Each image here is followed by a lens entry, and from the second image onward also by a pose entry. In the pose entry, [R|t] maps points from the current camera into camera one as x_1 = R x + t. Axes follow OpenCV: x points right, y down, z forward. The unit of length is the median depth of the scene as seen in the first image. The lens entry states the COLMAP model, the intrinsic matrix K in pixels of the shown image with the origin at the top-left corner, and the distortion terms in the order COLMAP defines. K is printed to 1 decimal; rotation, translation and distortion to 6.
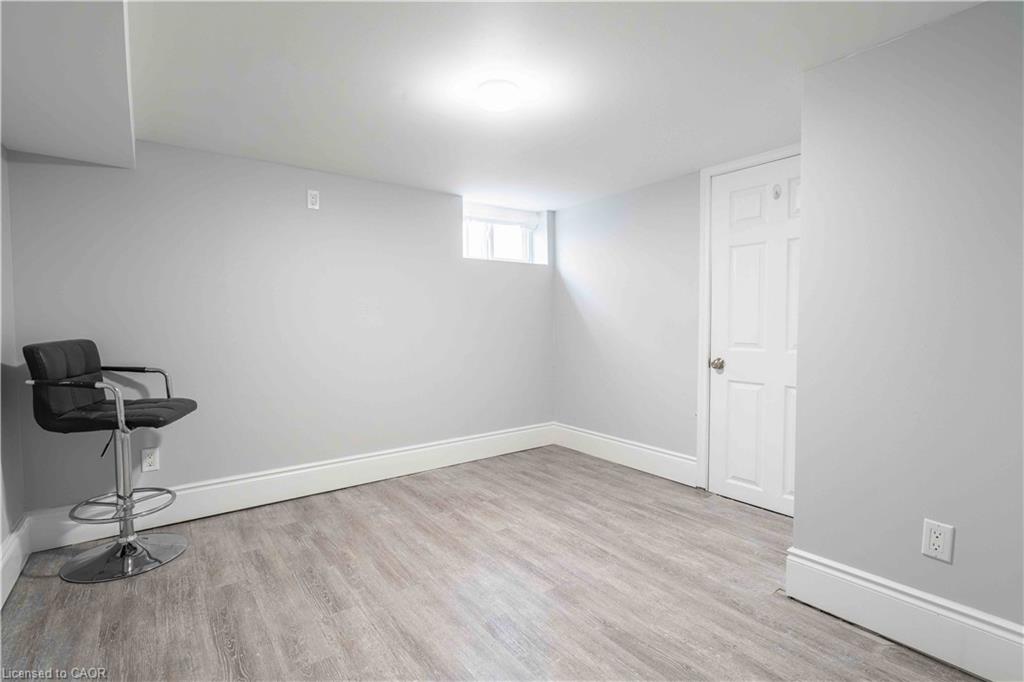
lens RADIAL K [[463.1, 0, 504.7], [0, 463.1, 340.3], [0, 0, 1]] dist [0.000620, 0.000495]
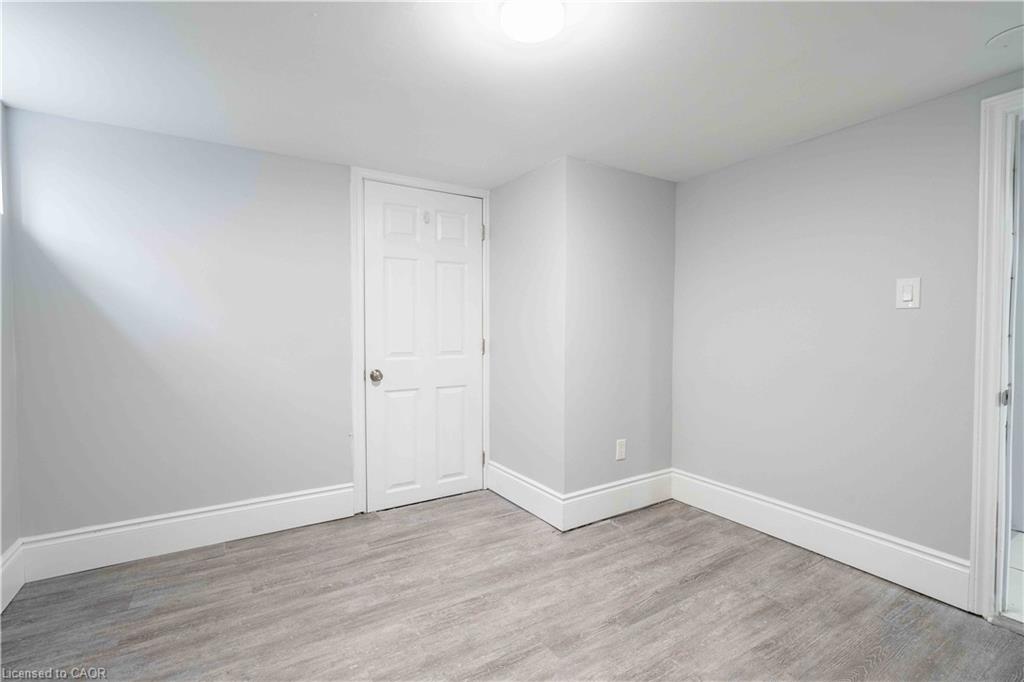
lens RADIAL K [[463.1, 0, 504.7], [0, 463.1, 340.3], [0, 0, 1]] dist [0.000620, 0.000495]
pose [[0.093555, -0.019743, 0.995418, -0.620629], [0.041915, 0.998995, 0.015875, -0.035116], [-0.994731, 0.040238, 0.094288, 0.836070]]
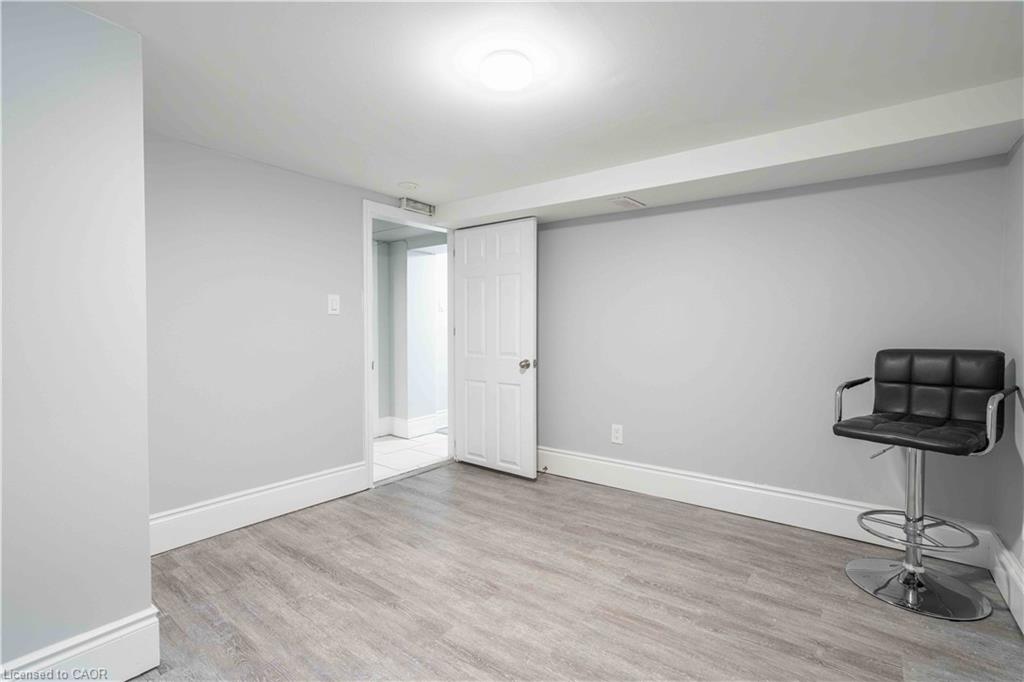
lens RADIAL K [[480.3, 0, 512.0], [0, 480.3, 341.0], [0, 0, 1]] dist [-0.000053, 0.000098]
pose [[-0.960897, 0.011217, -0.276679, 0.193412], [-0.008132, 0.997605, 0.068689, -0.070691], [0.276787, 0.068253, -0.958504, 1.597369]]
